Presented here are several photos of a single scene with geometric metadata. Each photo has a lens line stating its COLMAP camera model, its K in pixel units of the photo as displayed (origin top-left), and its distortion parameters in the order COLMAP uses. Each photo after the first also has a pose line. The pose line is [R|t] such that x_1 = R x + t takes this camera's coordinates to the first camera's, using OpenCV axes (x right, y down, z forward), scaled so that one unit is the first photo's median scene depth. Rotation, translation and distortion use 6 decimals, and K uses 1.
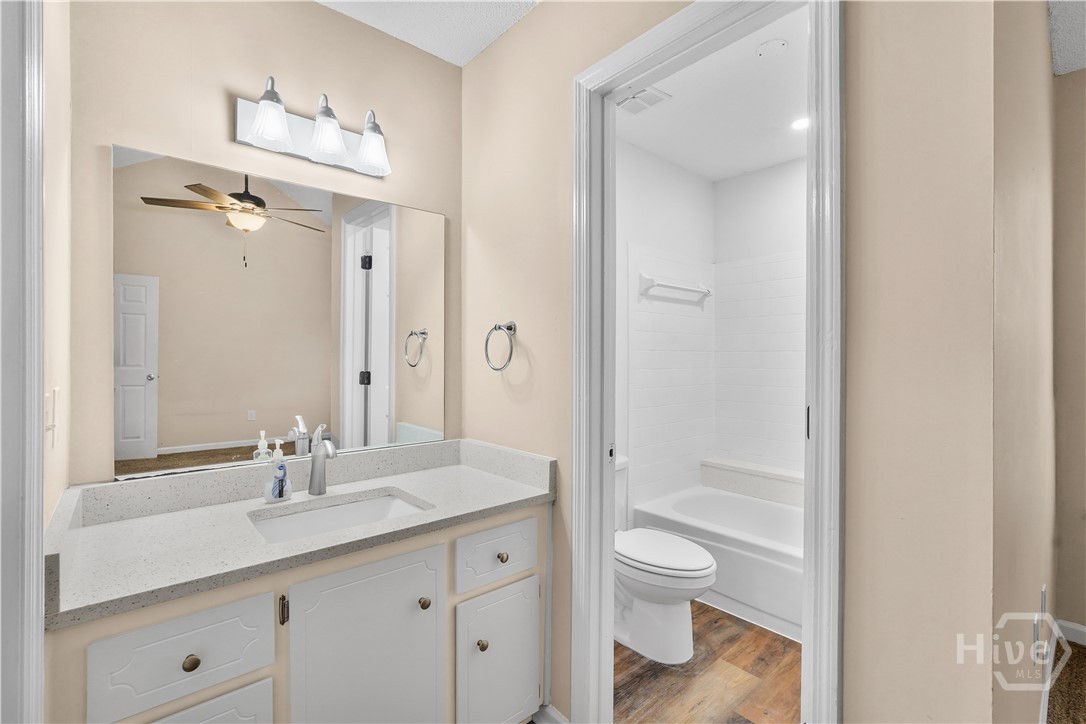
lens RADIAL K [[490.4, 0, 539.5], [0, 490.4, 363.2], [0, 0, 1]] dist [-0.006857, 0.000488]
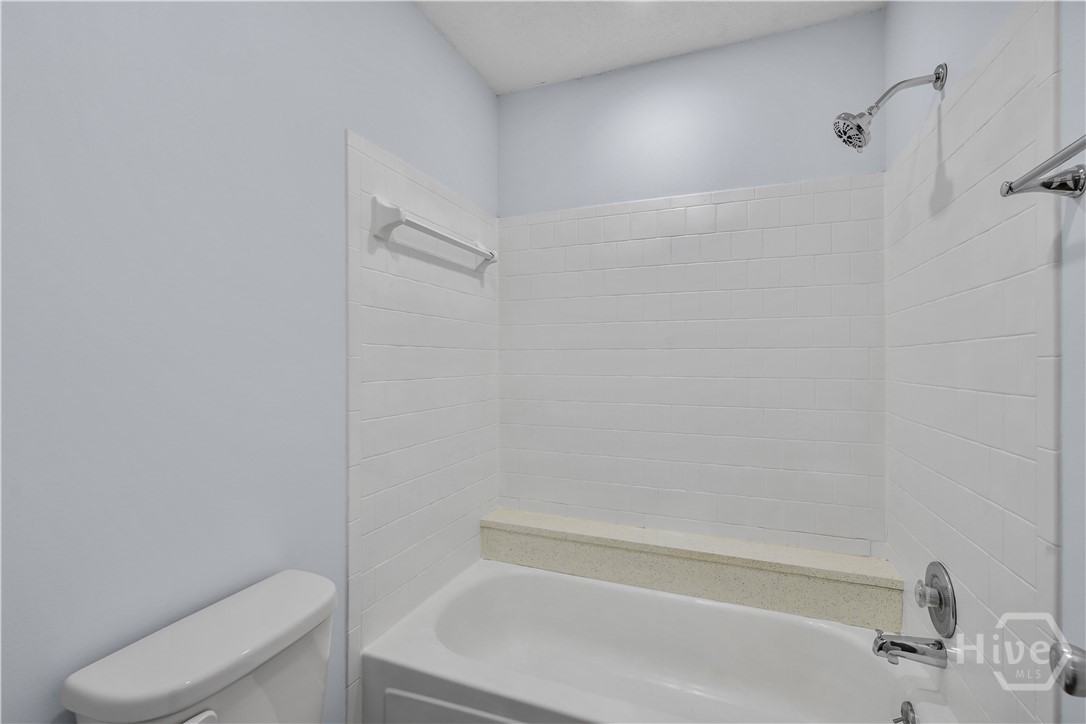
lens RADIAL K [[490.4, 0, 539.5], [0, 490.4, 363.2], [0, 0, 1]] dist [-0.006857, 0.000488]
pose [[0.891924, -0.000747, 0.452185, 0.114264], [0.002401, 0.999992, -0.003083, -0.003862], [-0.452180, 0.003835, 0.891919, 0.410923]]
